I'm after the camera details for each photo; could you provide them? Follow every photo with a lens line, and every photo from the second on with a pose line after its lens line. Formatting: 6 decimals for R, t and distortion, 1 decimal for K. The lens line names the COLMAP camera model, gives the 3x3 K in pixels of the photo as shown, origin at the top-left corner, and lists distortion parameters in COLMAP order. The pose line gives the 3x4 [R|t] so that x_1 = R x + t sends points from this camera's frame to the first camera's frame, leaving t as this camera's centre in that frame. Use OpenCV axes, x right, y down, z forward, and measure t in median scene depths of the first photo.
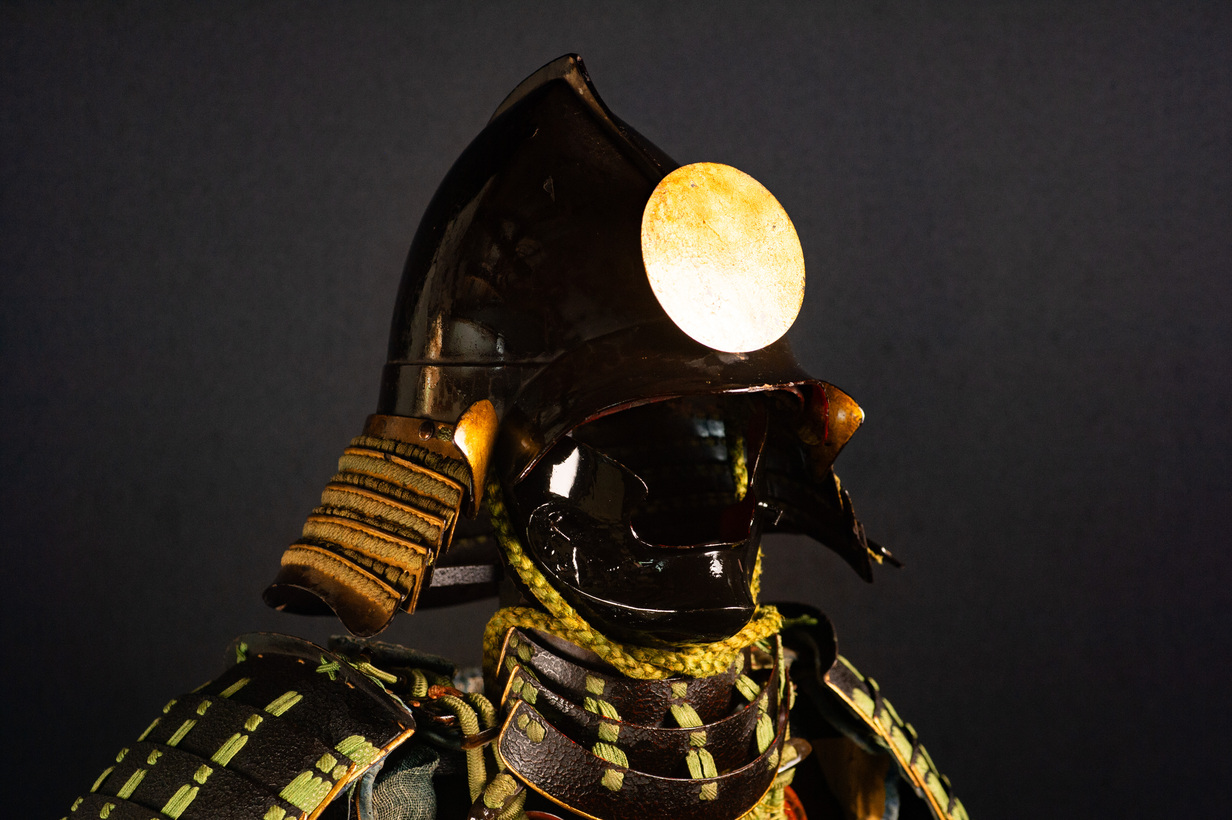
lens RADIAL K [[3525.7, 0, 625.2], [0, 3525.7, 401.9], [0, 0, 1]] dist [0.309812, 0.000000]
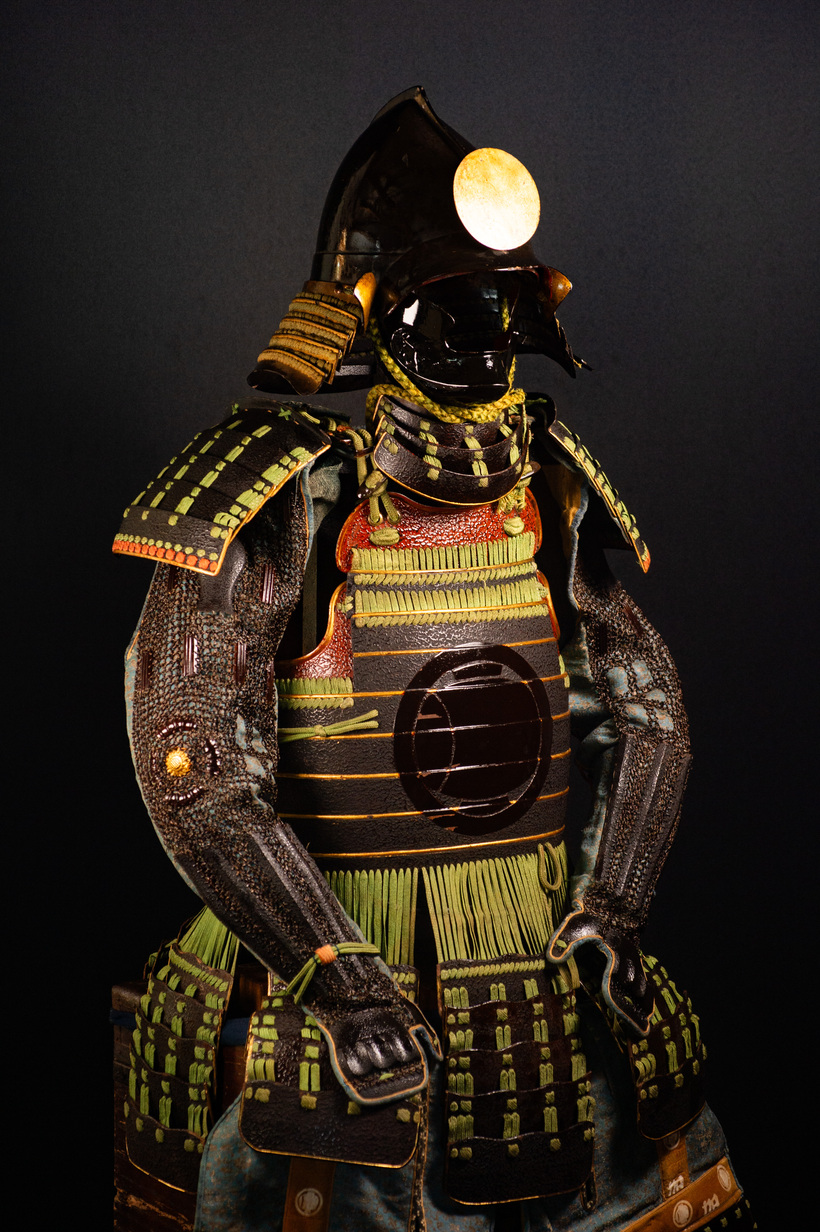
lens RADIAL K [[3525.7, 0, 428.9], [0, 3525.7, 618.3], [0, 0, 1]] dist [0.309812, 0.000000]
pose [[0.999812, 0.018750, -0.005018, 0.005067], [-0.018282, 0.996547, 0.080996, 0.029555], [0.006519, -0.080889, 0.996702, -0.899134]]
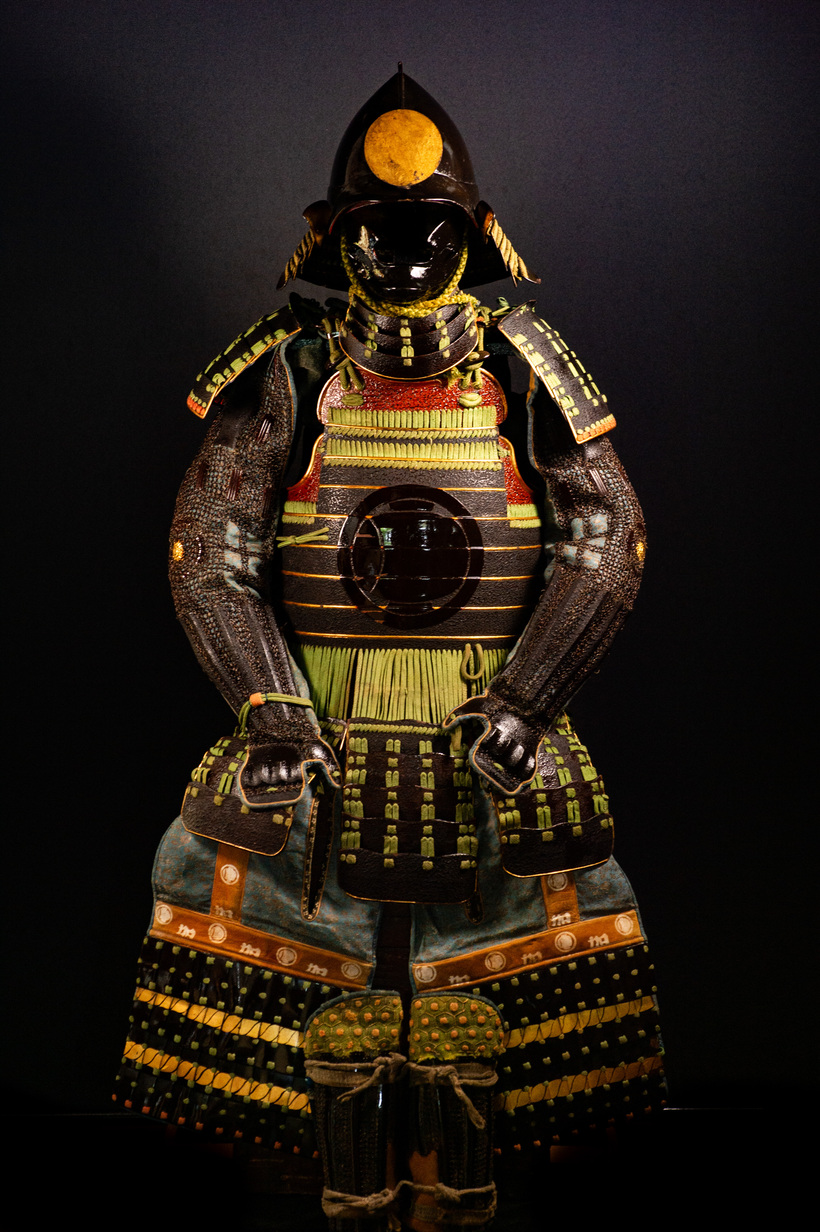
lens RADIAL K [[3525.7, 0, 389.6], [0, 3525.7, 614.0], [0, 0, 1]] dist [0.309812, 0.000000]
pose [[0.824625, 0.102835, -0.556254, 1.434463], [-0.050745, 0.992820, 0.108316, 0.015976], [0.563399, -0.061093, 0.823923, -1.096980]]
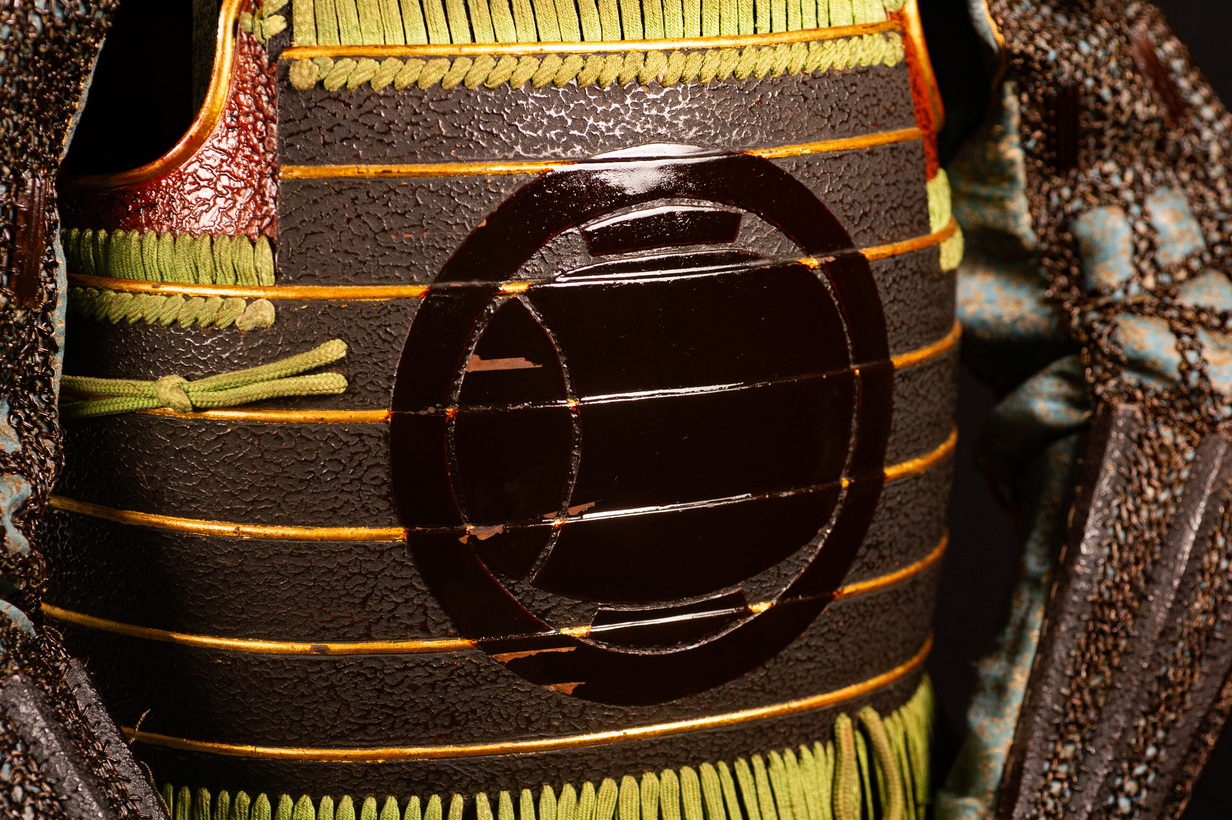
lens RADIAL K [[3525.7, 0, 595.8], [0, 3525.7, 402.2], [0, 0, 1]] dist [0.309812, 0.000000]
pose [[0.989783, 0.068799, -0.124882, 0.093757], [-0.041982, 0.977677, 0.205876, 0.111098], [0.136258, -0.198530, 0.970577, 0.375916]]
